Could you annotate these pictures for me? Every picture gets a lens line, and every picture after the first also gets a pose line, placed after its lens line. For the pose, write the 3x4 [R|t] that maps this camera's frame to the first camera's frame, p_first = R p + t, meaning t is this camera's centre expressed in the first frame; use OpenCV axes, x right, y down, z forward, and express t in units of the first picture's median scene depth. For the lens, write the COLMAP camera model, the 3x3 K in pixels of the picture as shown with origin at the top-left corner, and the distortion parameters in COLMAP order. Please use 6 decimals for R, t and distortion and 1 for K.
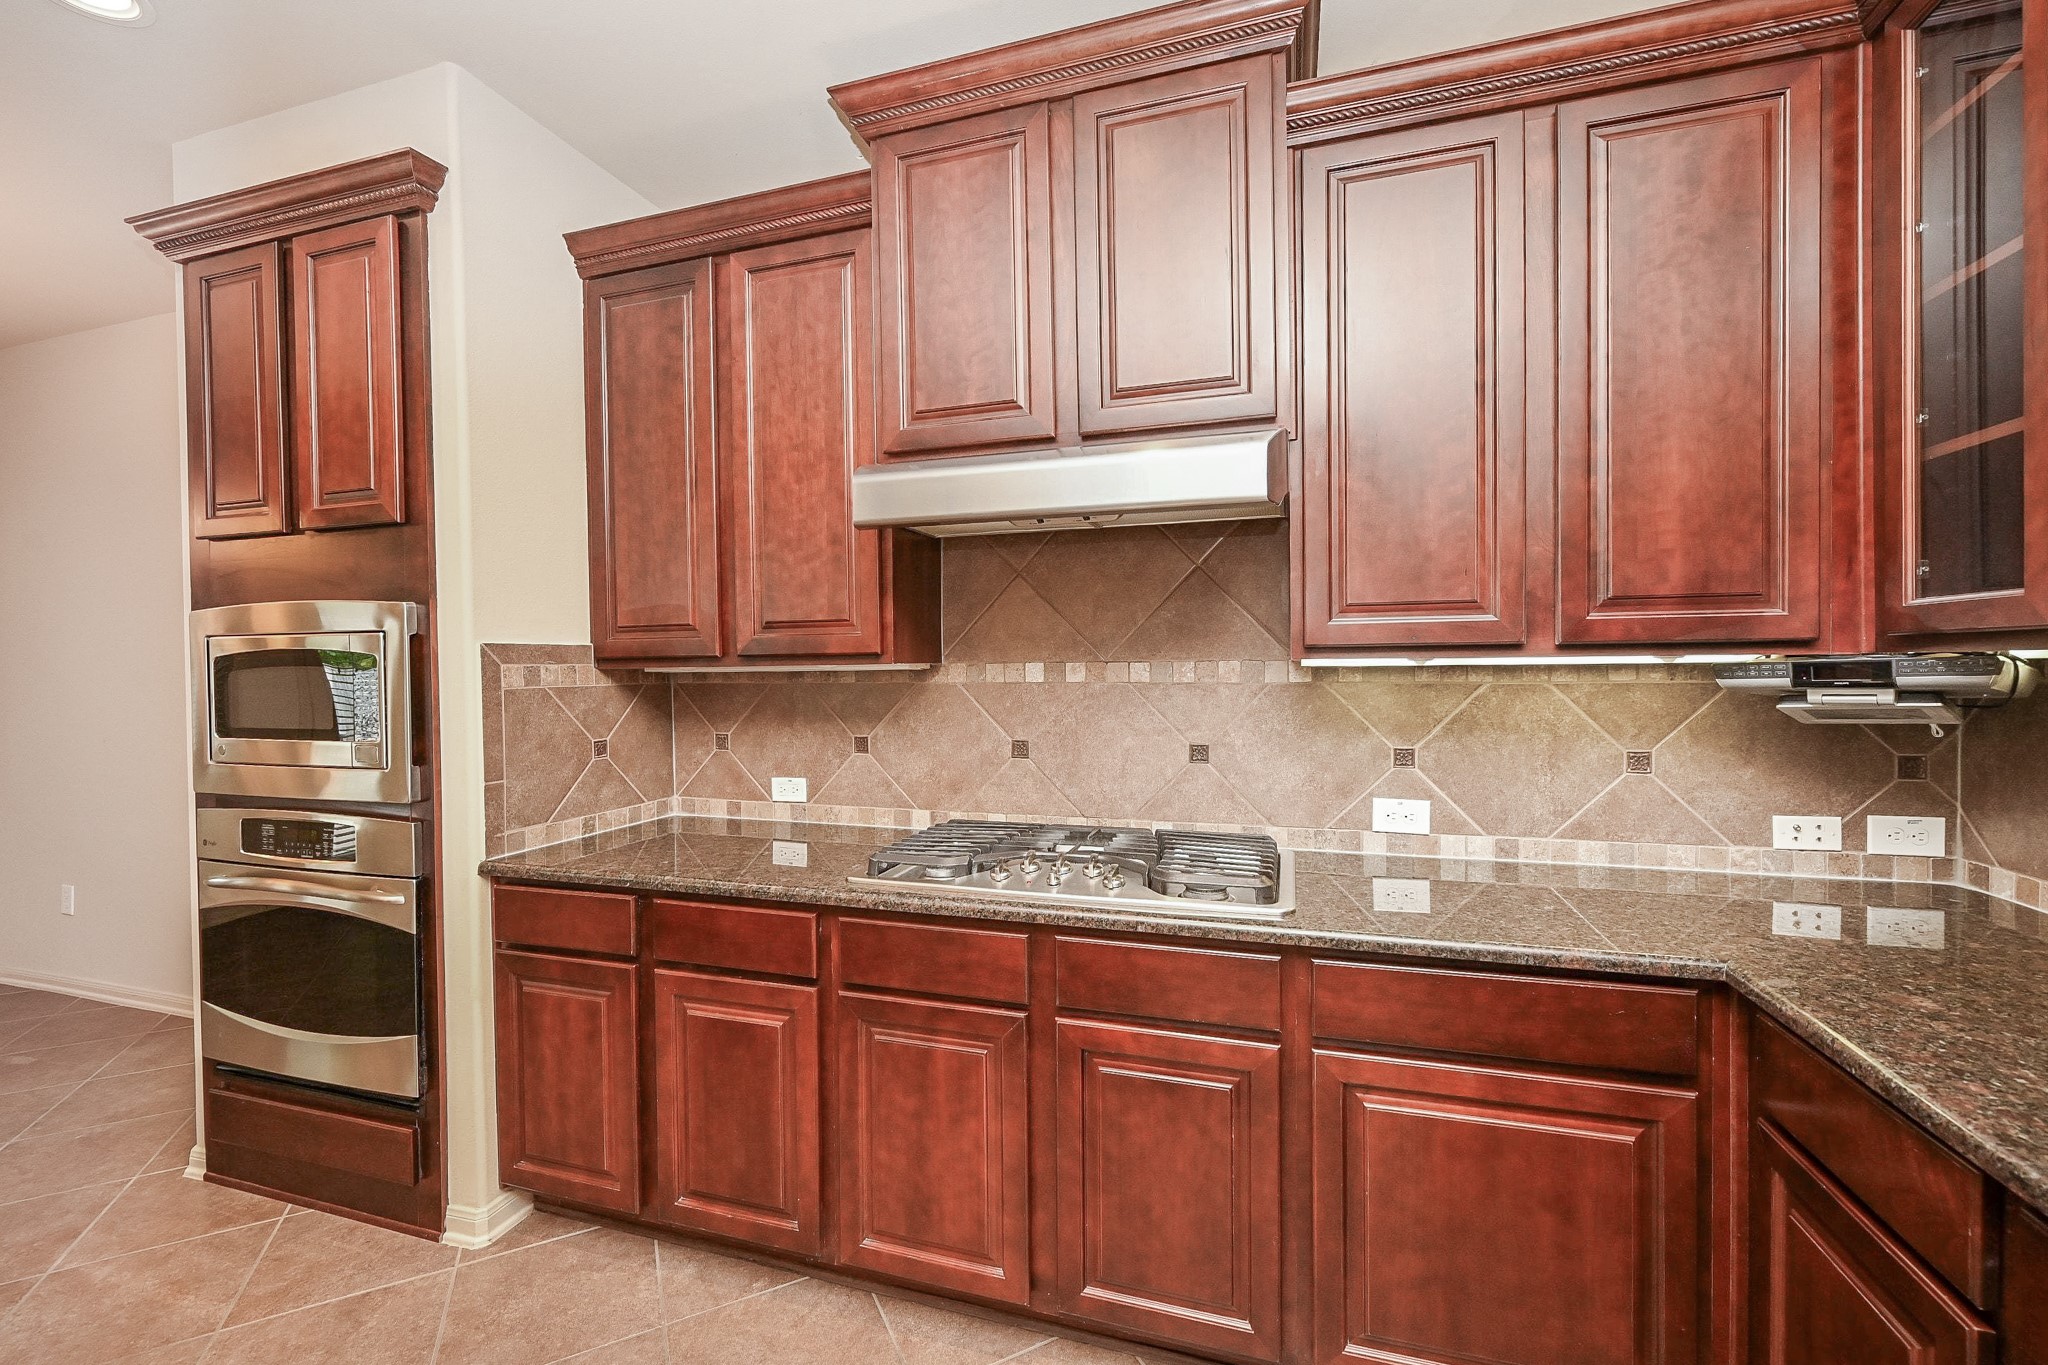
lens RADIAL K [[825.4, 0, 1028.4], [0, 825.4, 673.0], [0, 0, 1]] dist [-0.000781, 0.000613]
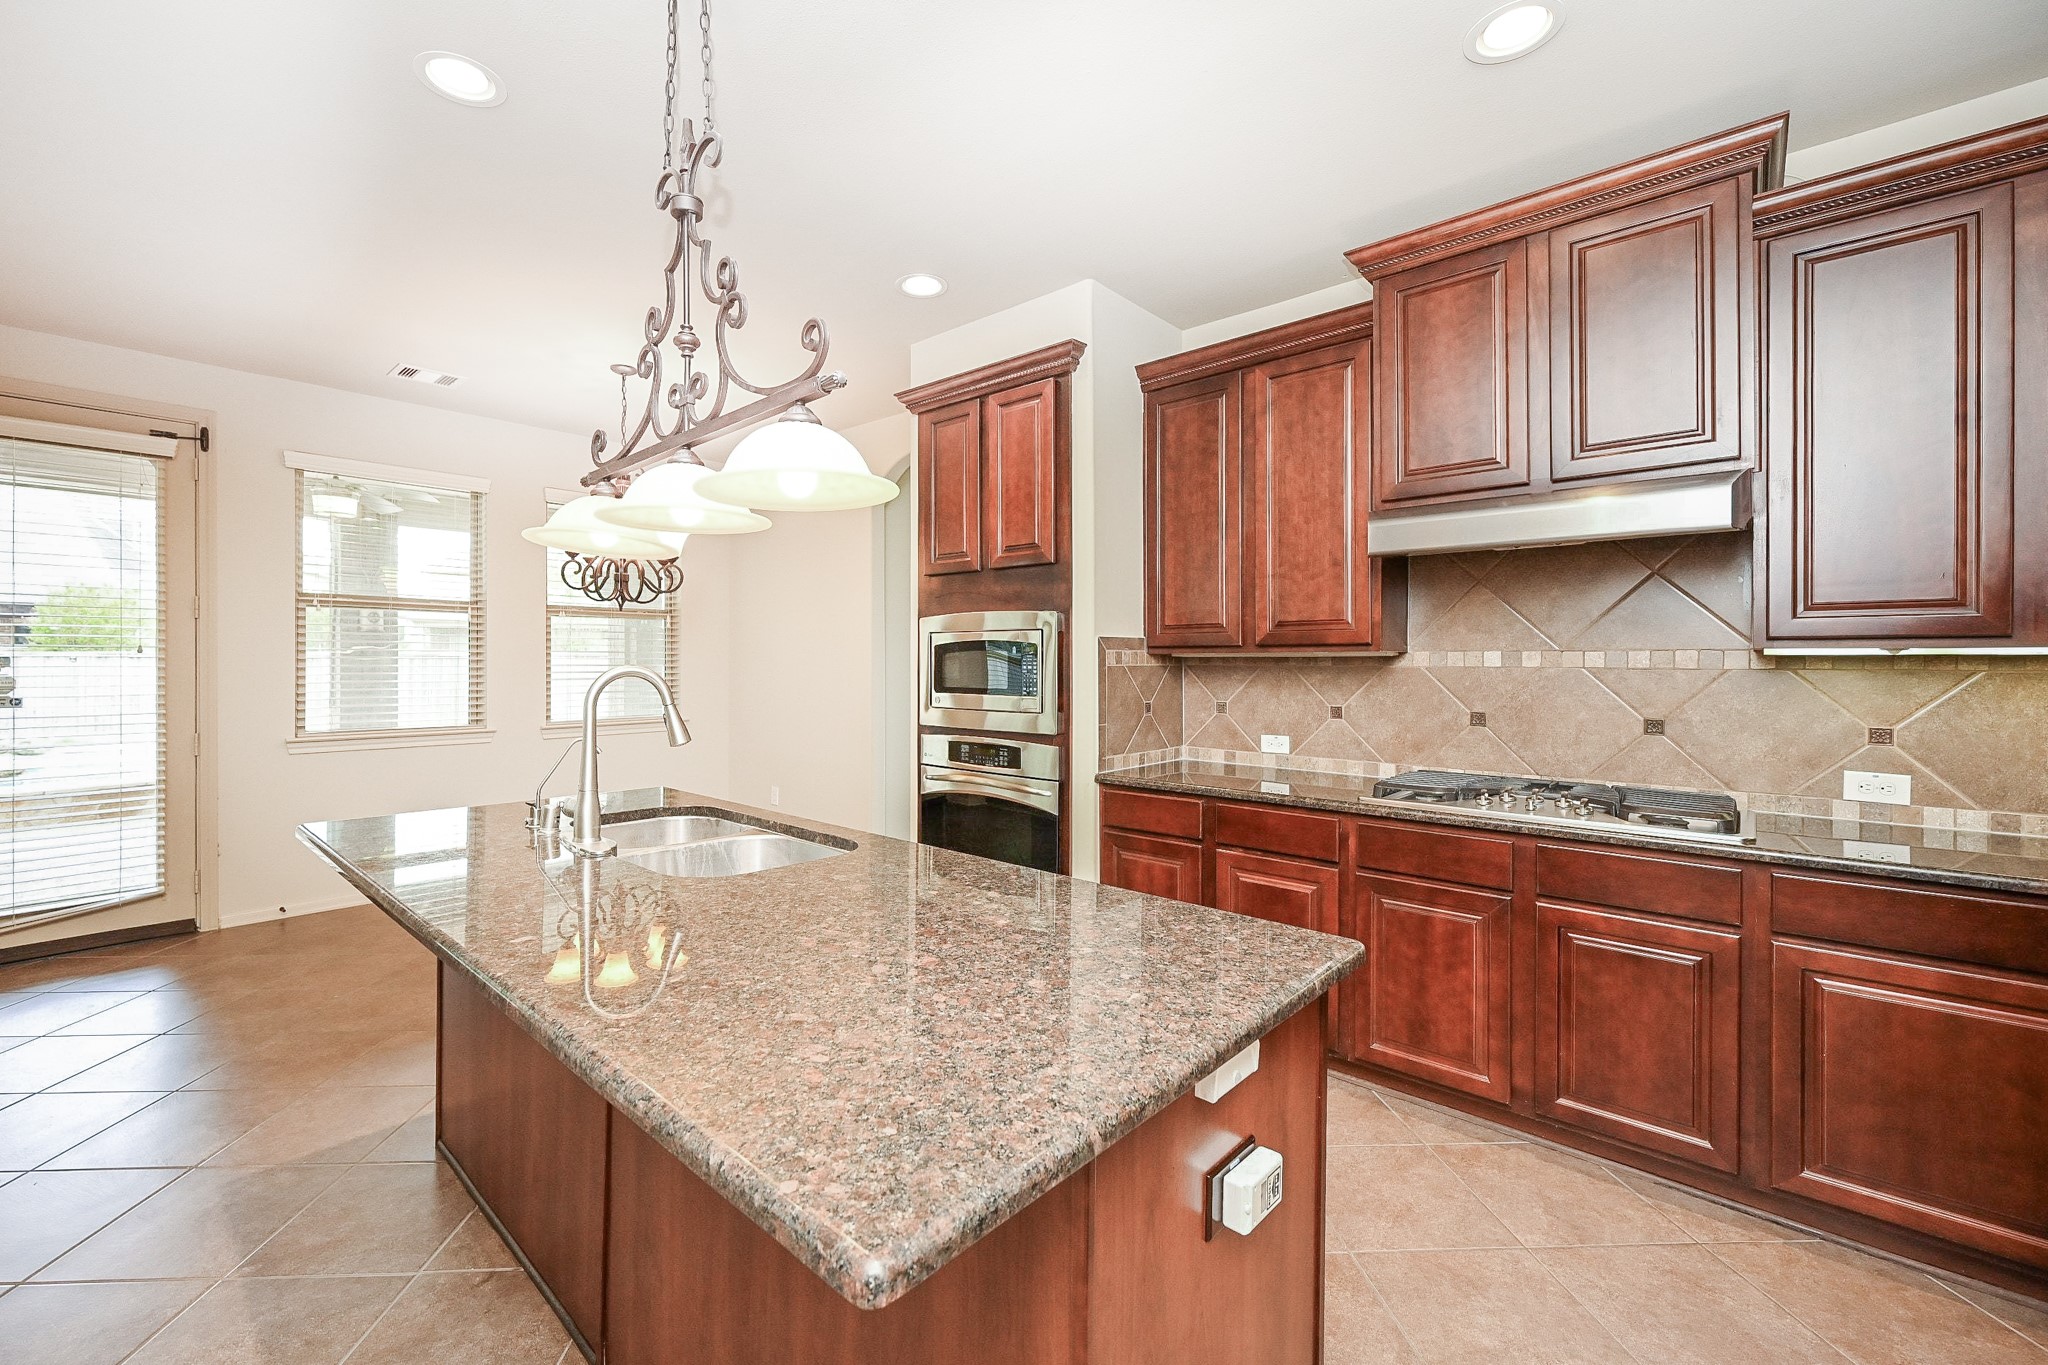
lens RADIAL K [[825.4, 0, 999.4], [0, 825.4, 660.1], [0, 0, 1]] dist [-0.000781, 0.000613]
pose [[0.909028, 0.010462, -0.416604, -0.176643], [-0.013651, 0.999896, -0.004677, 0.019941], [0.416512, 0.009939, 0.909076, -0.543511]]
